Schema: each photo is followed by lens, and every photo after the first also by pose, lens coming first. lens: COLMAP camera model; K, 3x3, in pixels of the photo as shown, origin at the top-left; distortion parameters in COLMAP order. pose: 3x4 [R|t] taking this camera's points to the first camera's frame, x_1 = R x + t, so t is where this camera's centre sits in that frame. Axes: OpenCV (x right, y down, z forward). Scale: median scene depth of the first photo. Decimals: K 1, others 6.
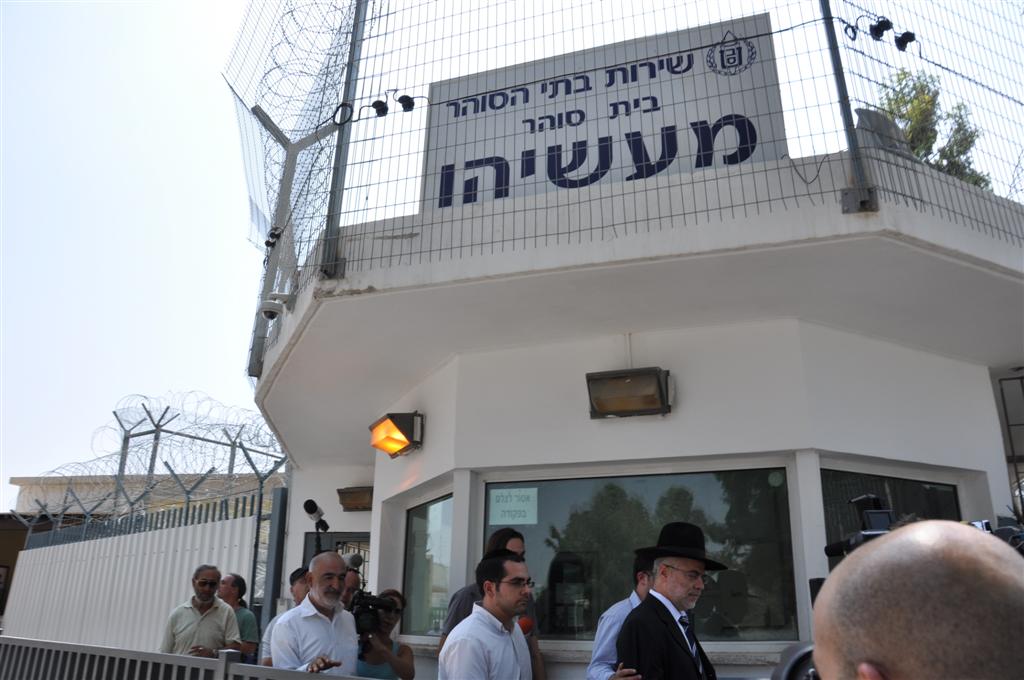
lens RADIAL K [[805.4, 0, 512.0], [0, 805.4, 340.0], [0, 0, 1]] dist [-0.133637, 0.060097]
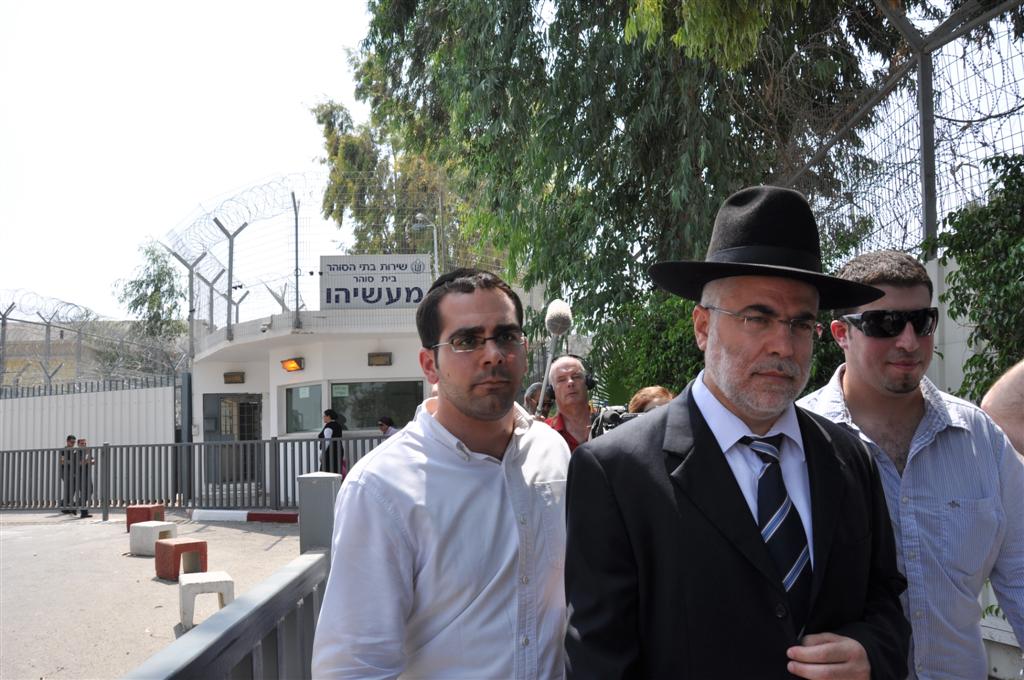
lens RADIAL K [[805.4, 0, 512.0], [0, 805.4, 340.0], [0, 0, 1]] dist [-0.133637, 0.060097]
pose [[0.896319, 0.005709, 0.443373, -0.869639], [-0.099654, 0.976931, 0.188880, -0.719284], [-0.432066, -0.213481, 0.876211, -2.229537]]
